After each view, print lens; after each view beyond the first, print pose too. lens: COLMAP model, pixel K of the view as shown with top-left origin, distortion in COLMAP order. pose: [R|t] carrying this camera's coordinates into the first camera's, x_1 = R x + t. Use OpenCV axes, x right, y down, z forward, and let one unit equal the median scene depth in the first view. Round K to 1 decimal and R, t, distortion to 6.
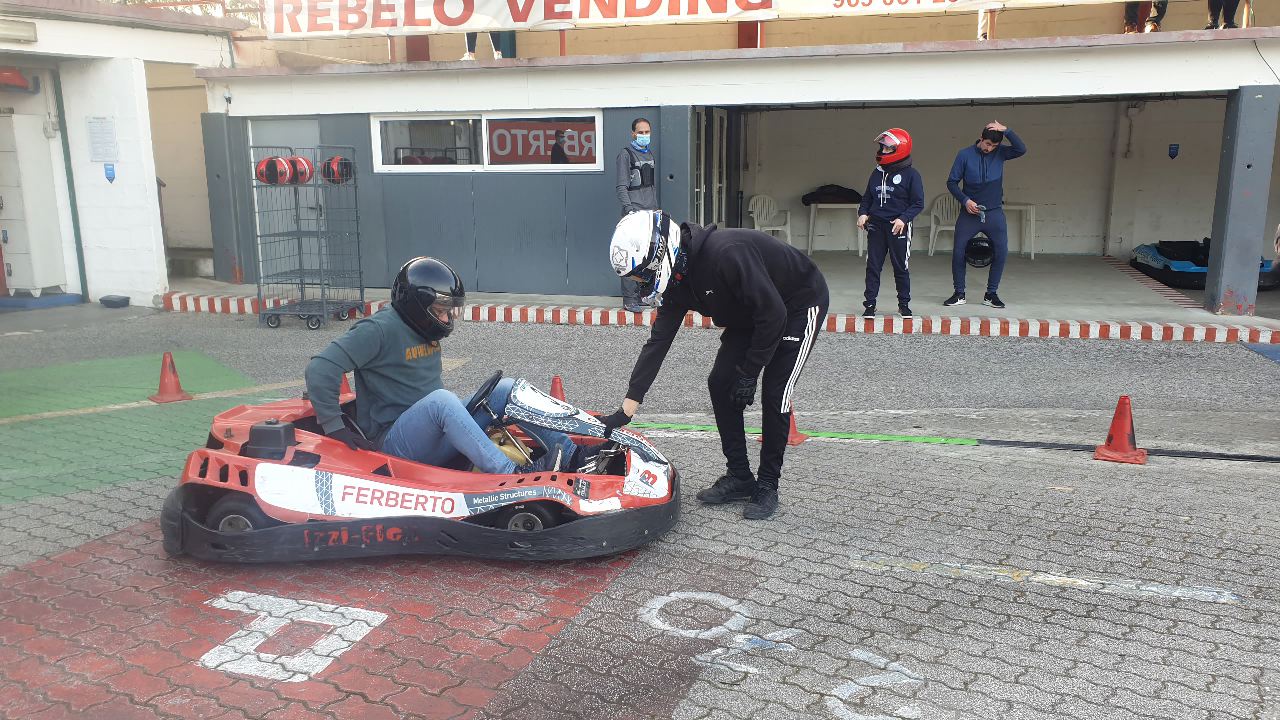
lens RADIAL K [[994.4, 0, 618.7], [0, 994.4, 354.8], [0, 0, 1]] dist [0.031589, -0.021799]
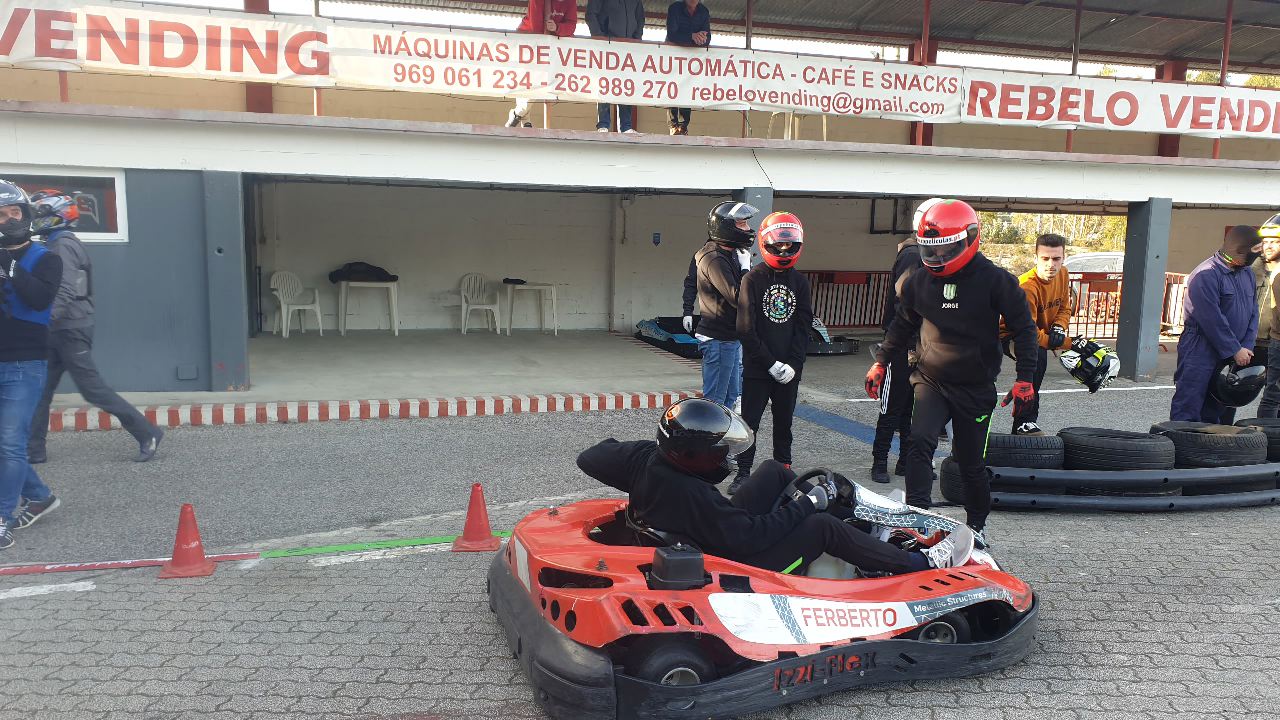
lens RADIAL K [[994.4, 0, 621.4], [0, 994.4, 371.4], [0, 0, 1]] dist [0.031589, -0.021799]
pose [[0.855656, -0.042872, 0.515766, -0.098864], [0.072008, 0.996732, -0.036611, -0.016791], [-0.512510, 0.068466, 0.855947, 0.077683]]
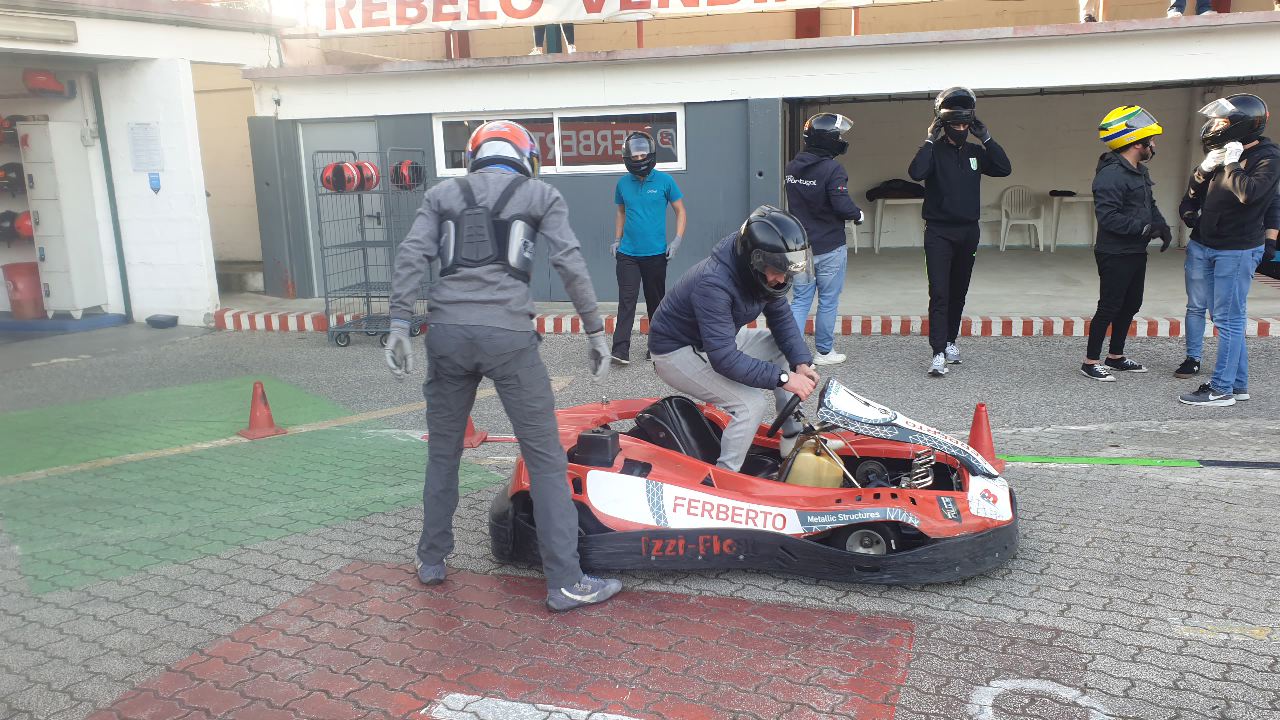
lens RADIAL K [[994.4, 0, 646.2], [0, 994.4, 347.7], [0, 0, 1]] dist [0.031589, -0.021799]
pose [[0.999321, -0.025263, 0.026834, -0.082597], [0.025419, 0.999662, -0.005498, -0.012515], [-0.026686, 0.006176, 0.999625, 0.062503]]
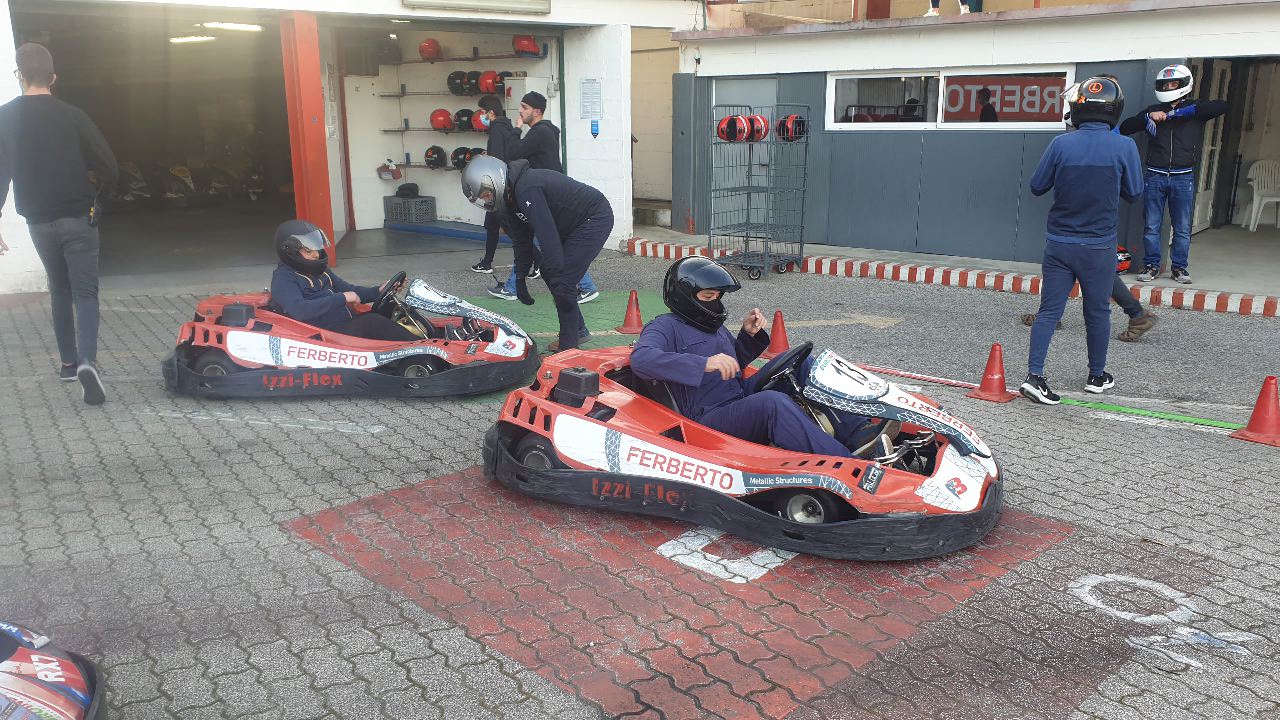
lens RADIAL K [[994.4, 0, 635.0], [0, 994.4, 355.4], [0, 0, 1]] dist [0.031589, -0.021799]
pose [[0.916277, 0.101390, -0.387500, -0.004196], [-0.085098, 0.994623, 0.059024, 0.003388], [0.391401, -0.021107, 0.919978, -0.023866]]
